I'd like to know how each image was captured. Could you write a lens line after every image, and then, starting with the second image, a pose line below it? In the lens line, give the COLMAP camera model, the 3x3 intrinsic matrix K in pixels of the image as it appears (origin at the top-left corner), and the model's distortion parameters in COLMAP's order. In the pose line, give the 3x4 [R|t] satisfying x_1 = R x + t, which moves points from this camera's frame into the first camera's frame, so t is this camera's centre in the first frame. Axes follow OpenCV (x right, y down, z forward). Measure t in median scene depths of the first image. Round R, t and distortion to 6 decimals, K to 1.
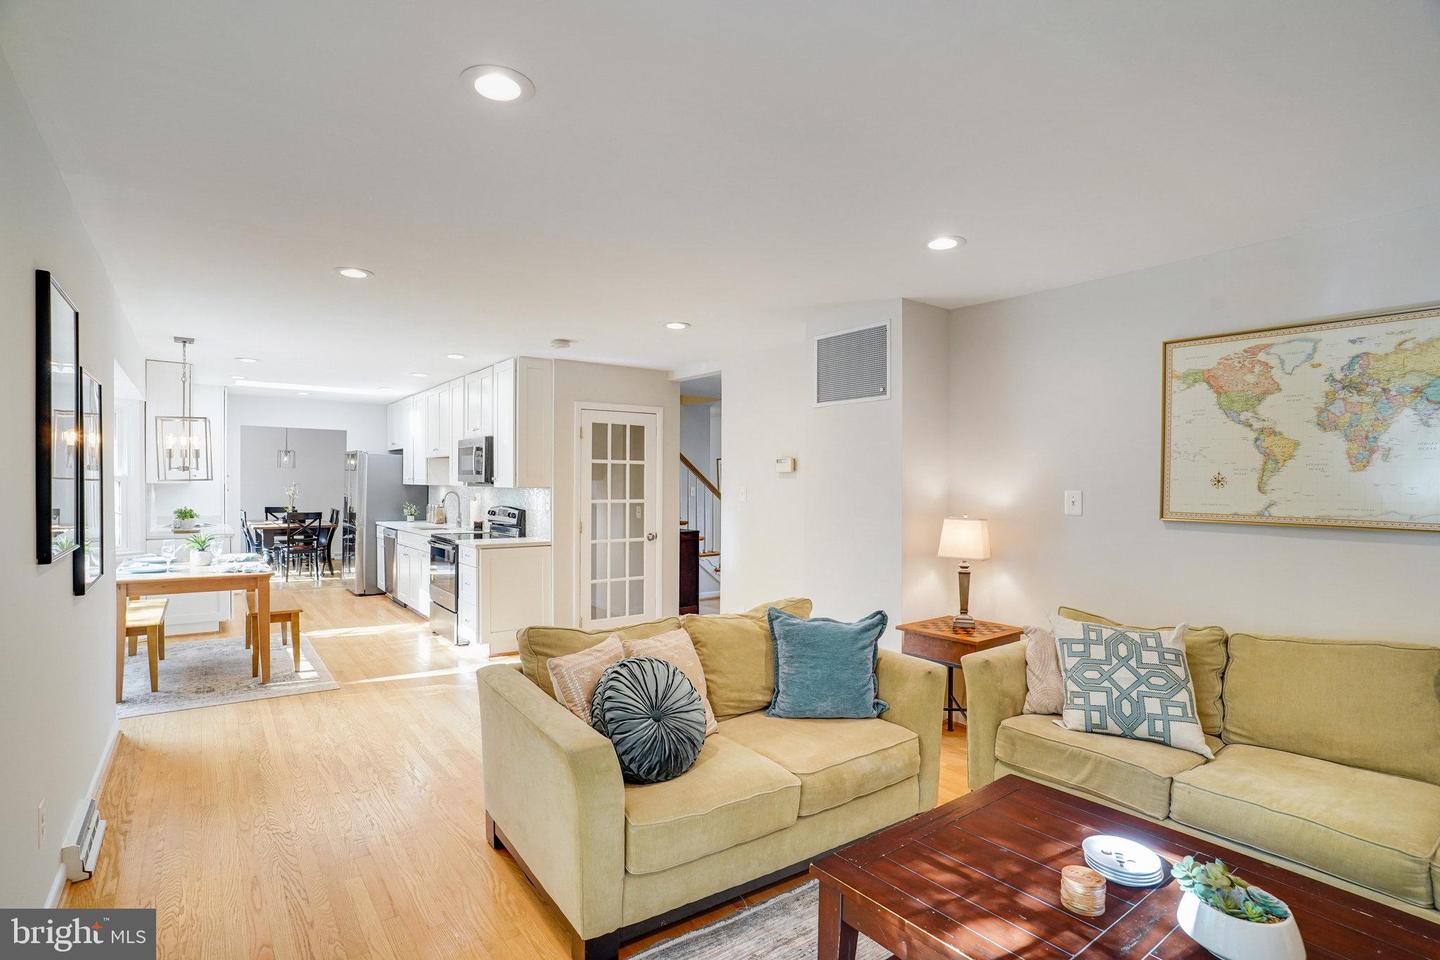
lens RADIAL K [[665.1, 0, 681.9], [0, 665.1, 489.5], [0, 0, 1]] dist [-0.039740, 0.000145]
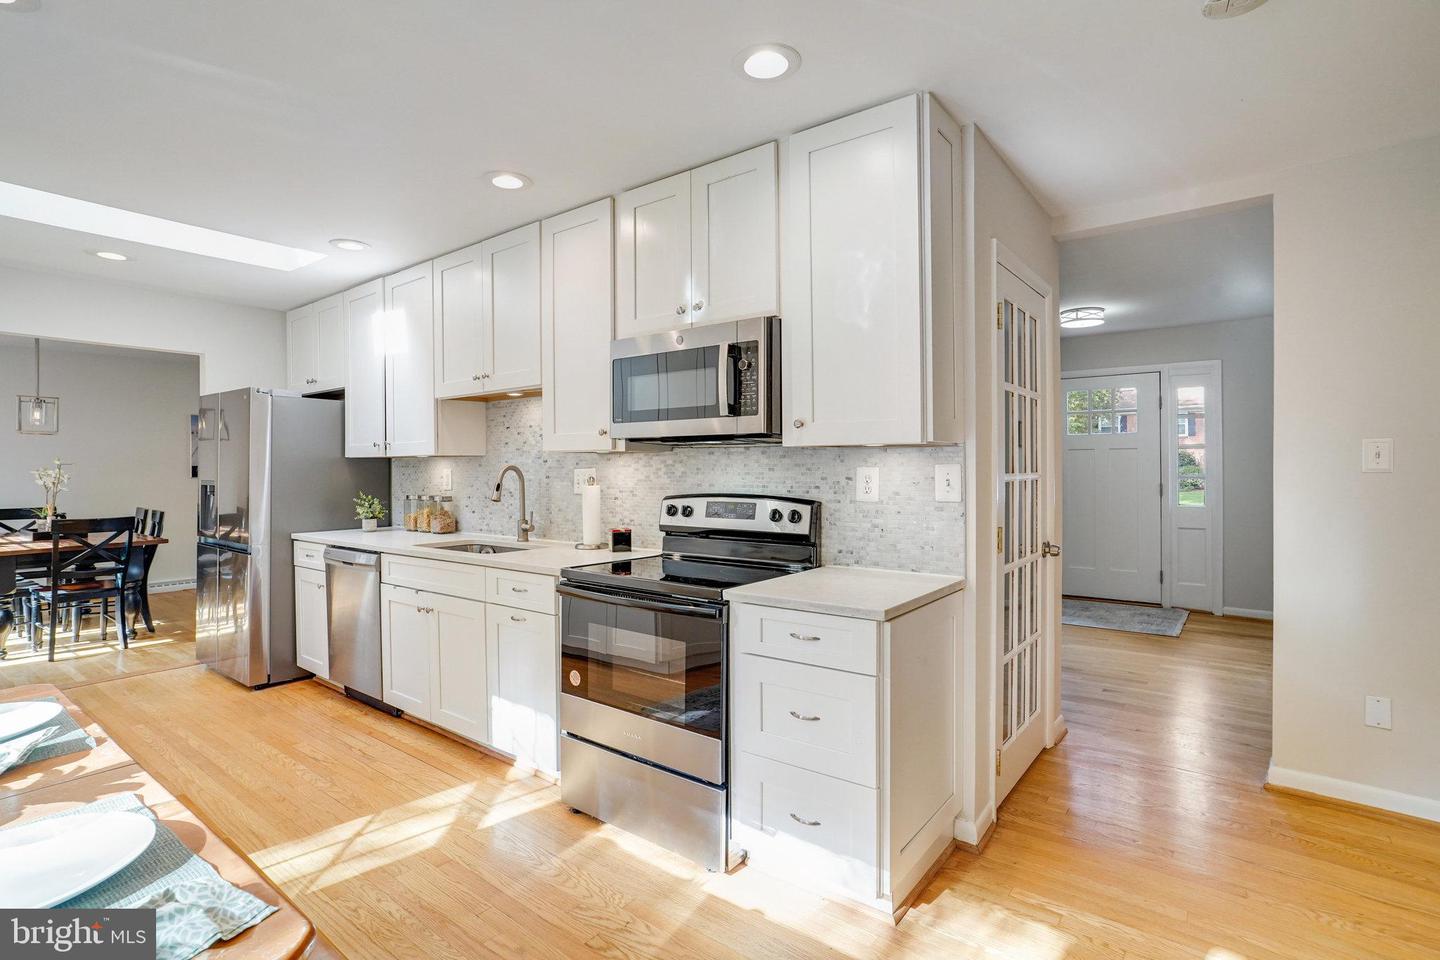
lens RADIAL K [[690.3, 0, 721.0], [0, 690.3, 471.6], [0, 0, 1]] dist [-0.054256, 0.032358]
pose [[0.958820, -0.014666, 0.283636, -0.436964], [0.015381, 0.999882, -0.000295, 0.011066], [-0.283598, 0.004645, 0.958932, 0.615847]]
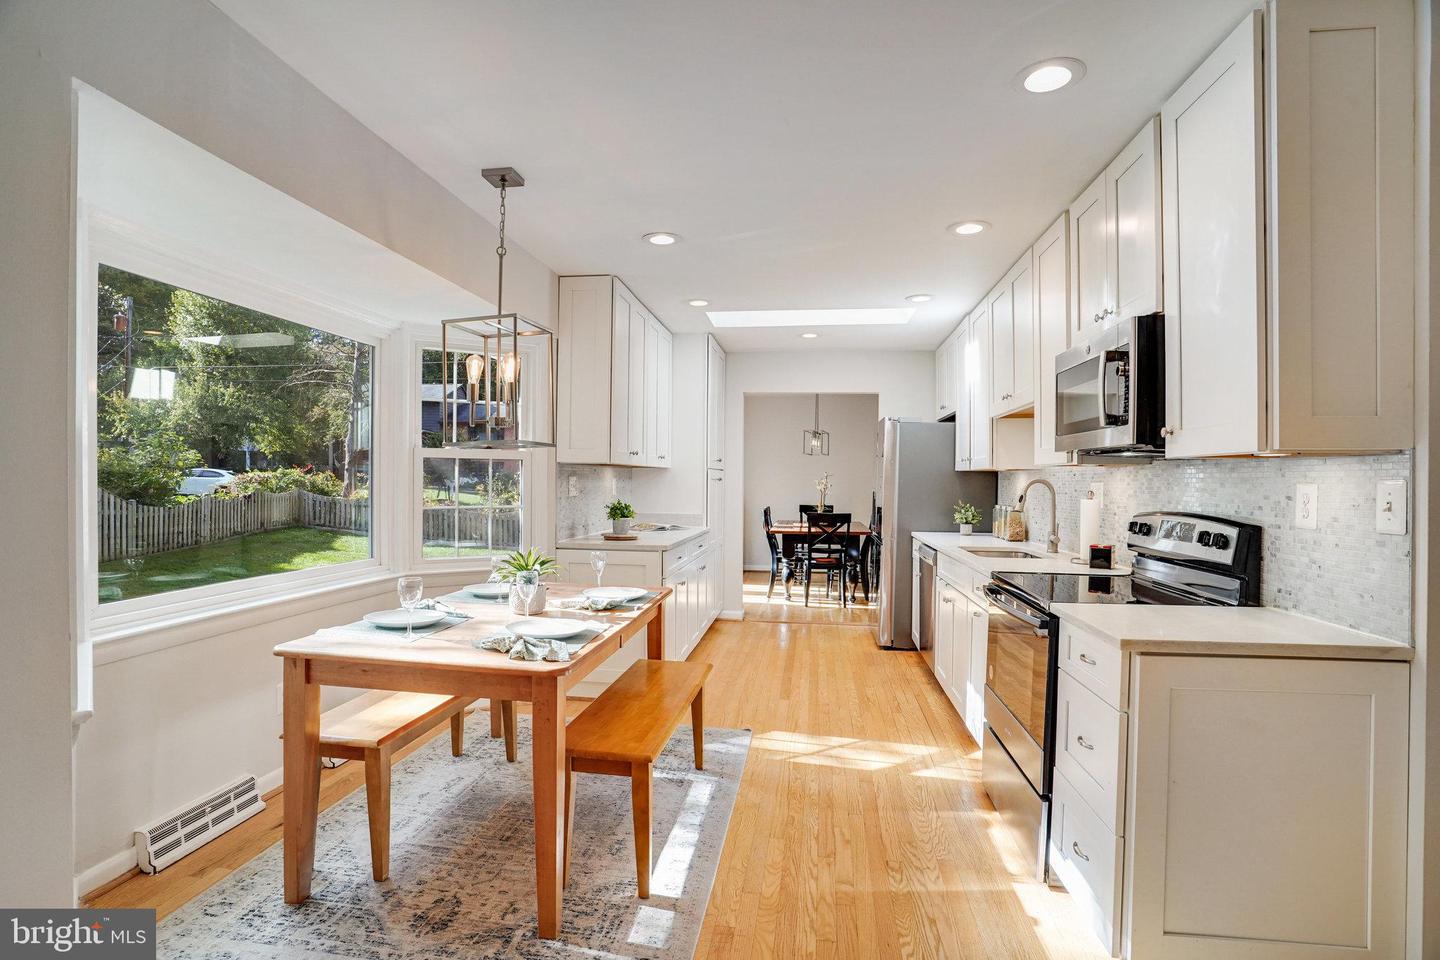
lens RADIAL K [[716.7, 0, 718.1], [0, 716.7, 477.0], [0, 0, 1]] dist [-0.080549, 0.031847]
pose [[0.727108, -0.003258, -0.686516, -0.202231], [-0.010215, 0.999827, -0.015564, 0.014493], [0.686447, 0.018329, 0.726948, 0.570858]]
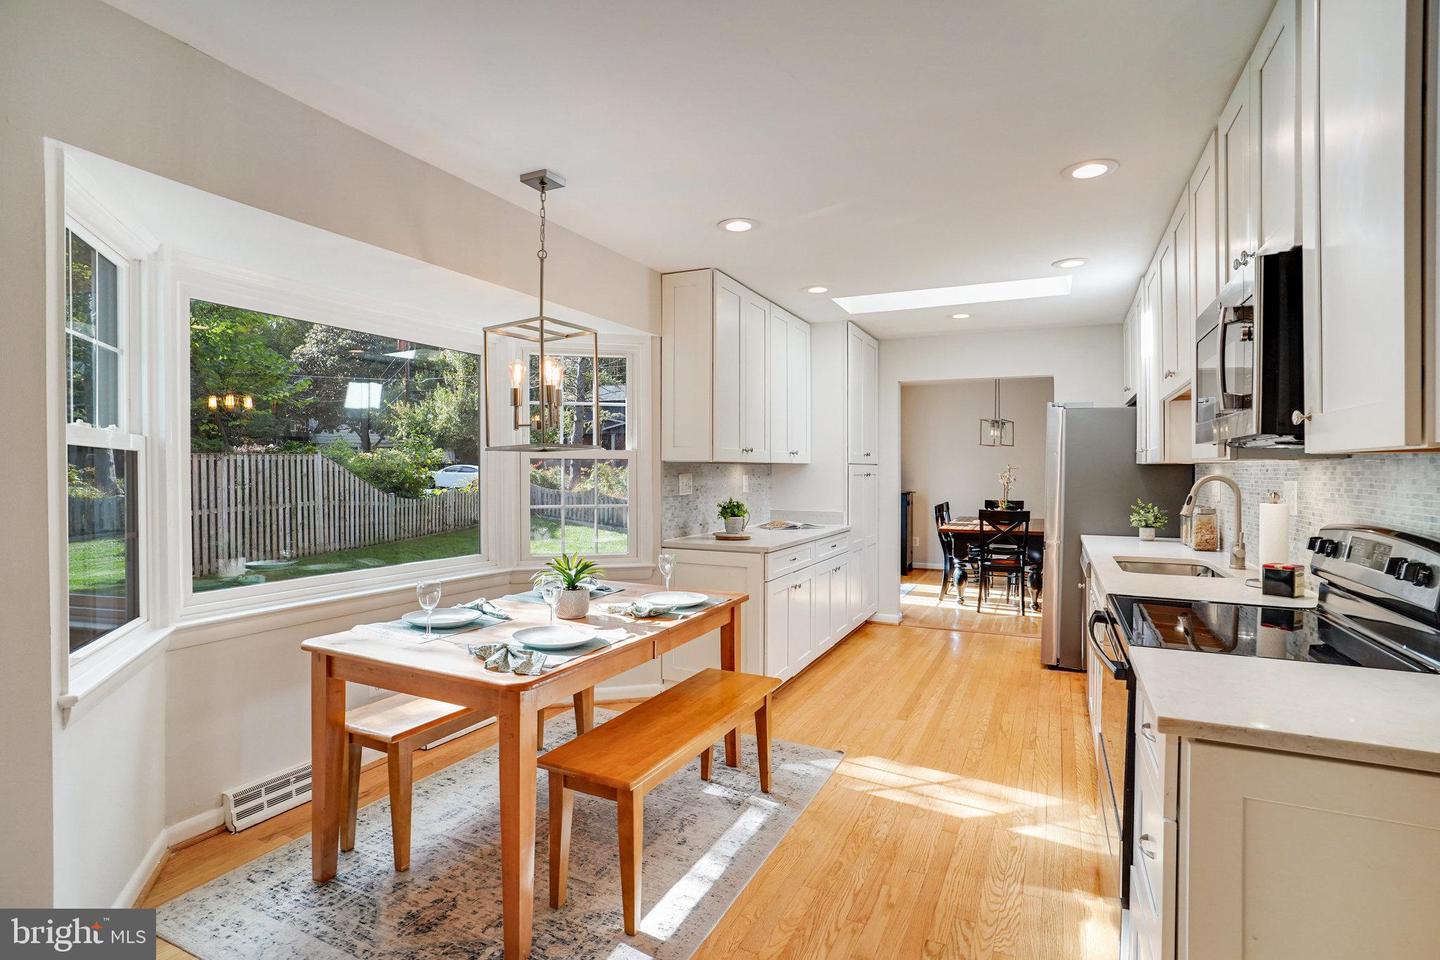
lens RADIAL K [[707.2, 0, 714.8], [0, 707.2, 472.1], [0, 0, 1]] dist [-0.061367, 0.029973]
pose [[0.482641, -0.004072, -0.875809, -0.166350], [-0.006065, 0.999950, -0.007992, 0.006625], [0.875798, 0.009169, 0.482592, 0.683844]]
